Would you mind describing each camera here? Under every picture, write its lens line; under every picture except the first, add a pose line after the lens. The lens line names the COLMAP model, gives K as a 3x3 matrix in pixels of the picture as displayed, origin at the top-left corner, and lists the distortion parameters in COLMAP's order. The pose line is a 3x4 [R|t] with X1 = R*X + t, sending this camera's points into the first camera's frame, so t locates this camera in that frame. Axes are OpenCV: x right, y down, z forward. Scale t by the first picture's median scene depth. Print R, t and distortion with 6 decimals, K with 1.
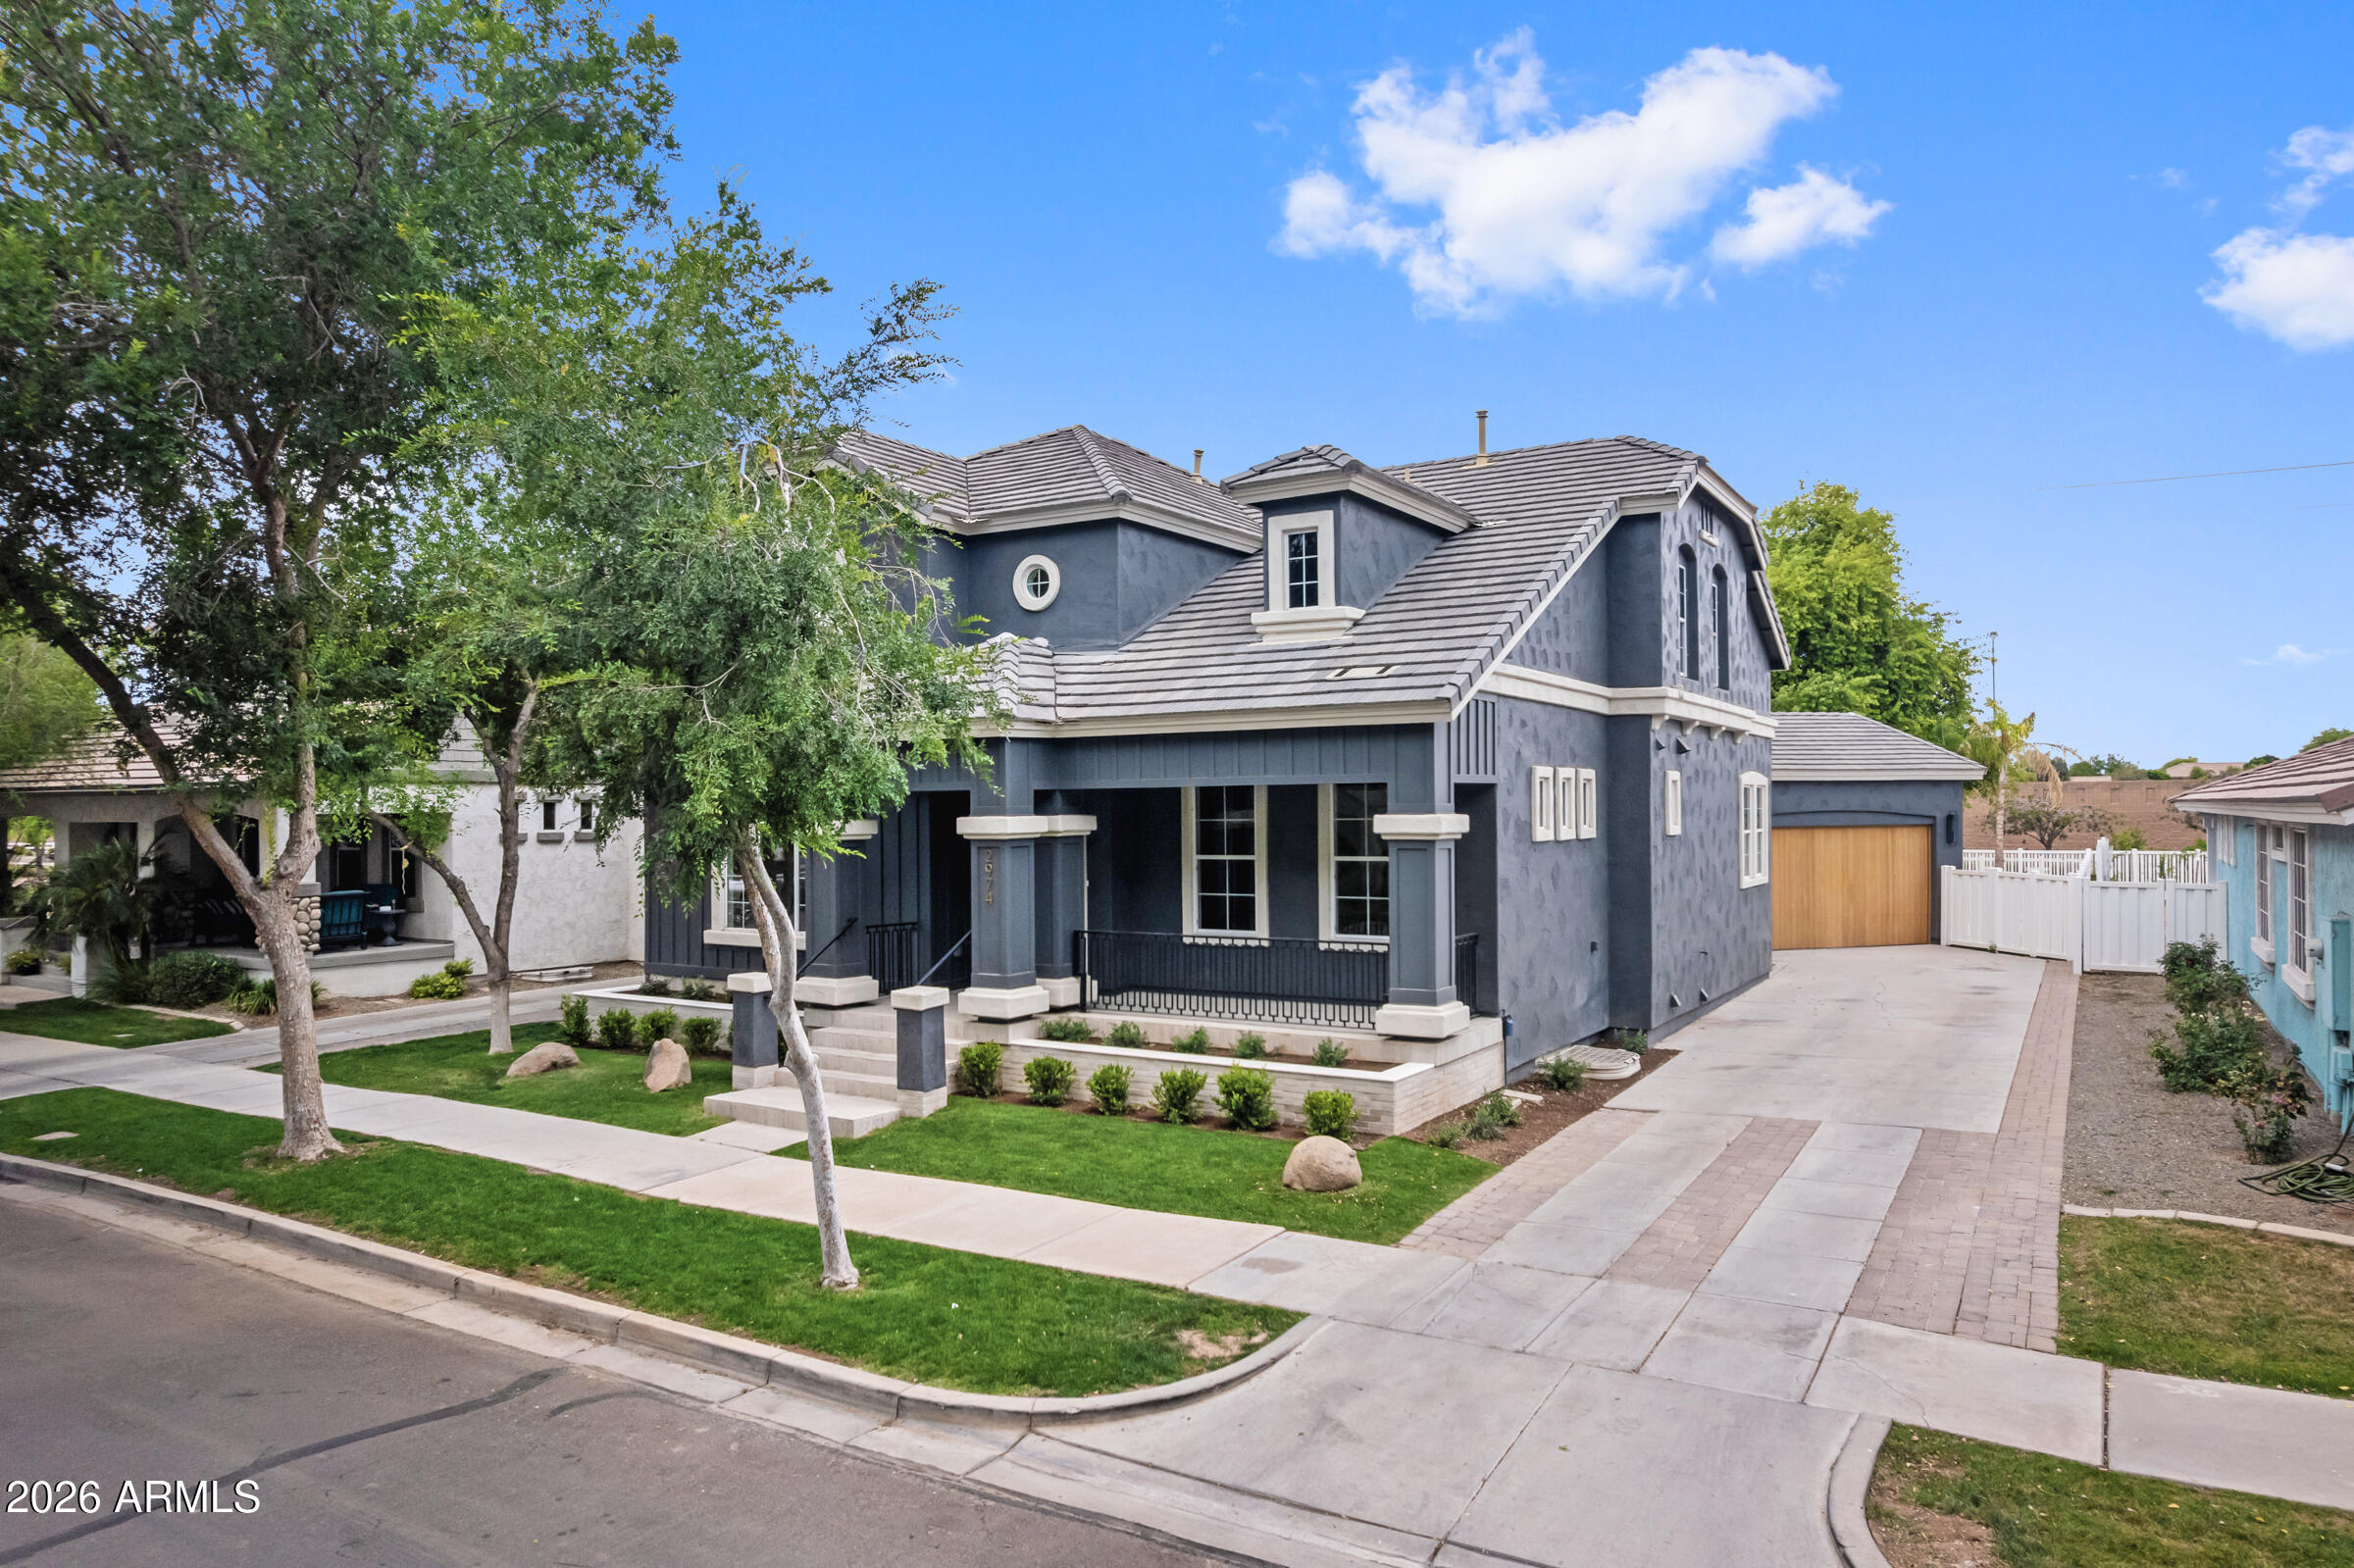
lens RADIAL K [[1514.5, 0, 1177.0], [0, 1514.5, 784.0], [0, 0, 1]] dist [-0.073087, 0.059993]
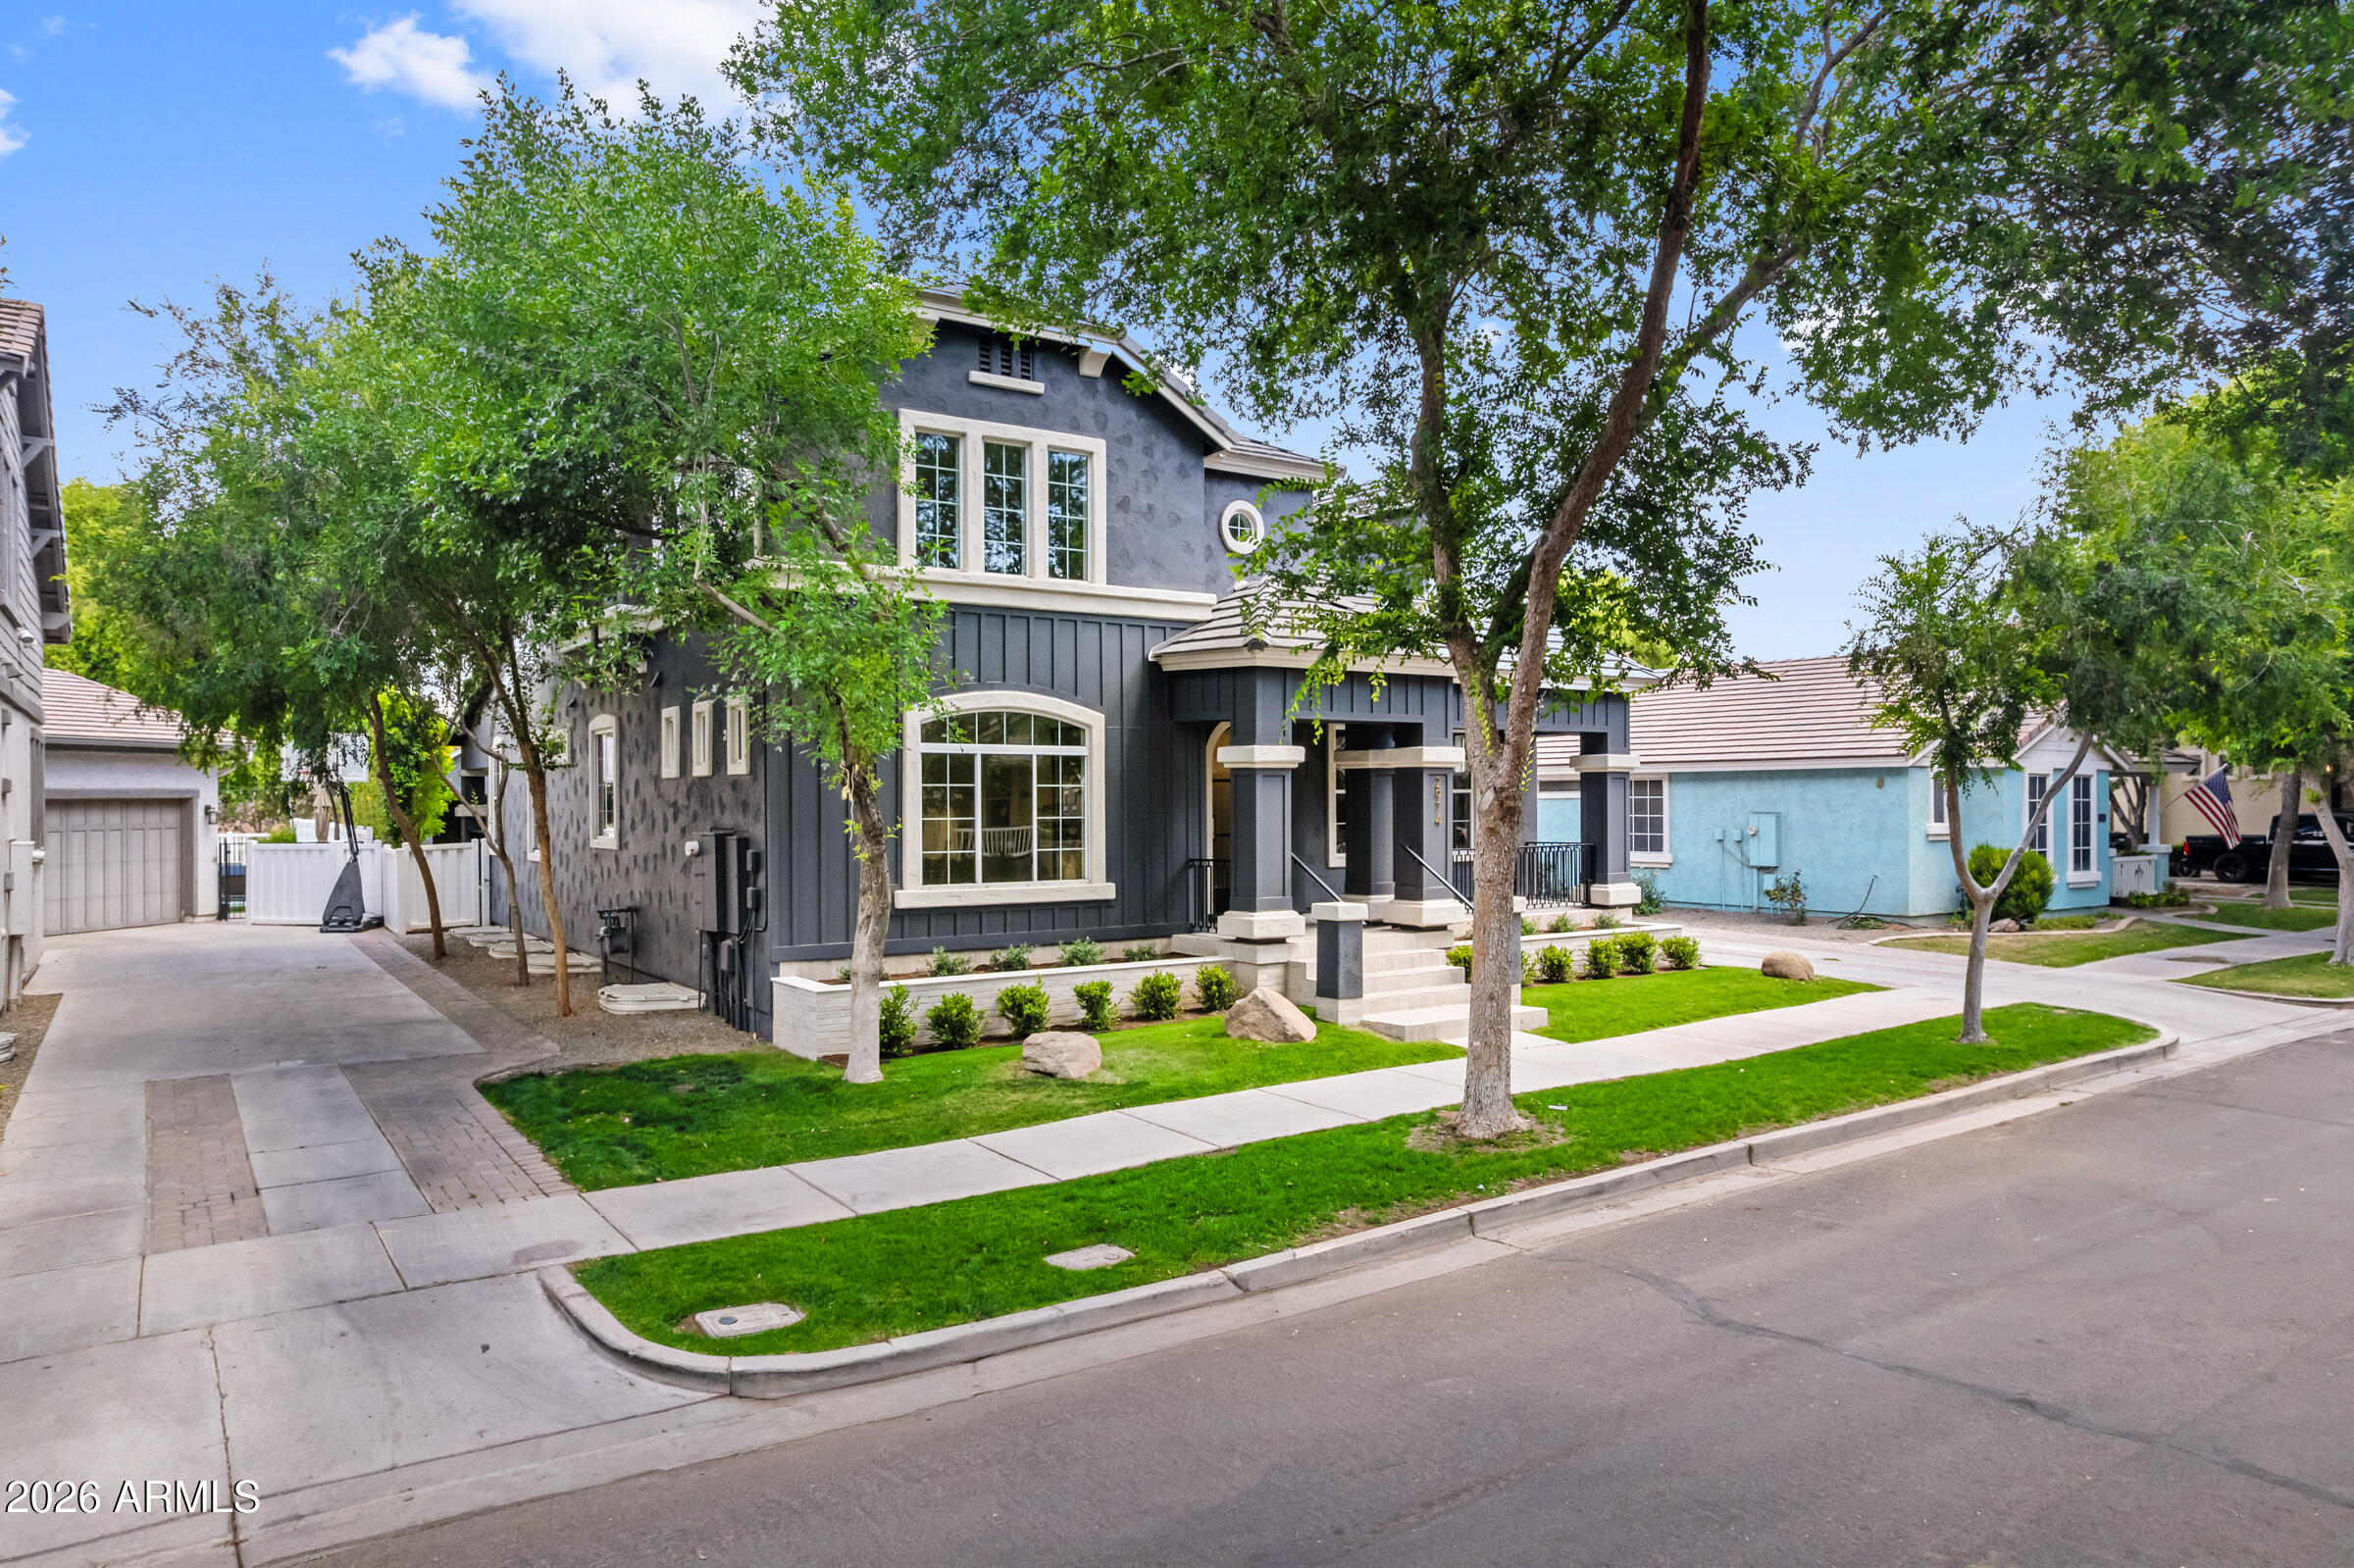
lens RADIAL K [[1514.5, 0, 1177.0], [0, 1514.5, 784.0], [0, 0, 1]] dist [-0.073087, 0.059993]
pose [[0.400357, 0.014944, 0.916237, -1.219117], [-0.012043, 0.999866, -0.011046, 0.063140], [-0.916280, -0.006612, 0.400483, 0.720080]]
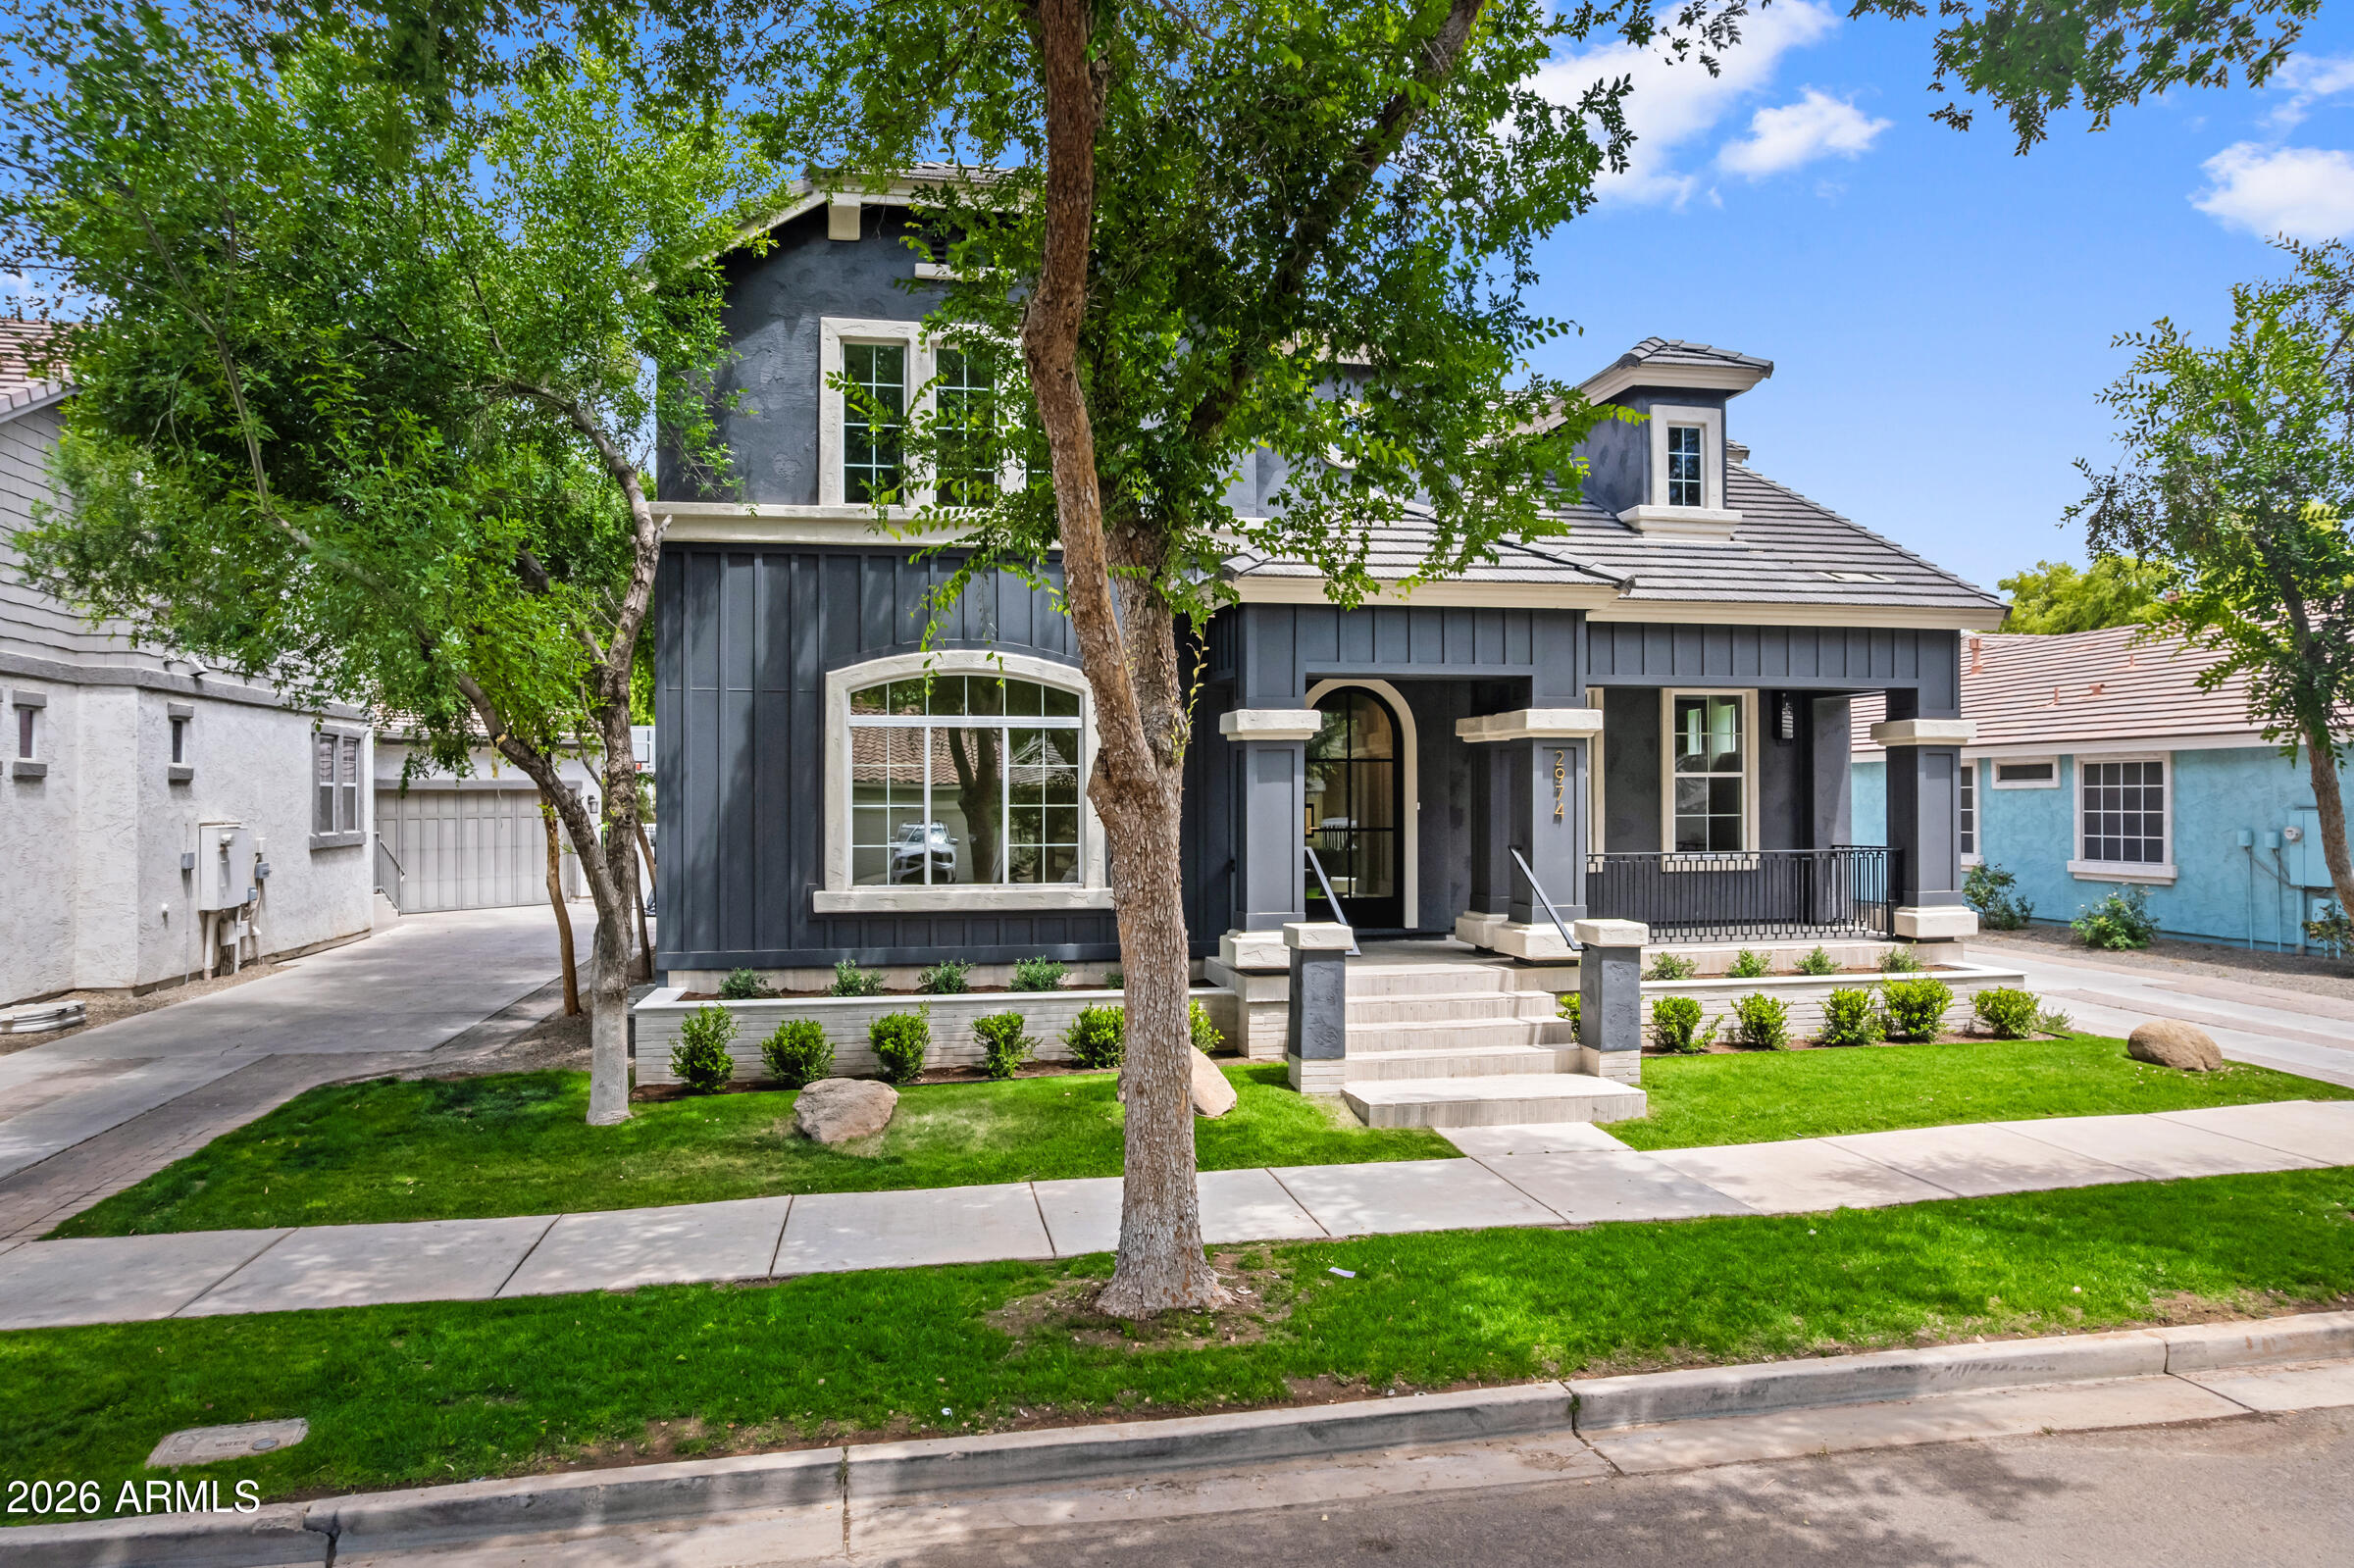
lens RADIAL K [[1514.5, 0, 1177.0], [0, 1514.5, 784.0], [0, 0, 1]] dist [-0.073087, 0.059993]
pose [[0.735682, 0.012668, 0.677208, -0.805701], [-0.011830, 0.999913, -0.005853, 0.067738], [-0.677223, -0.003706, 0.735768, 0.542689]]
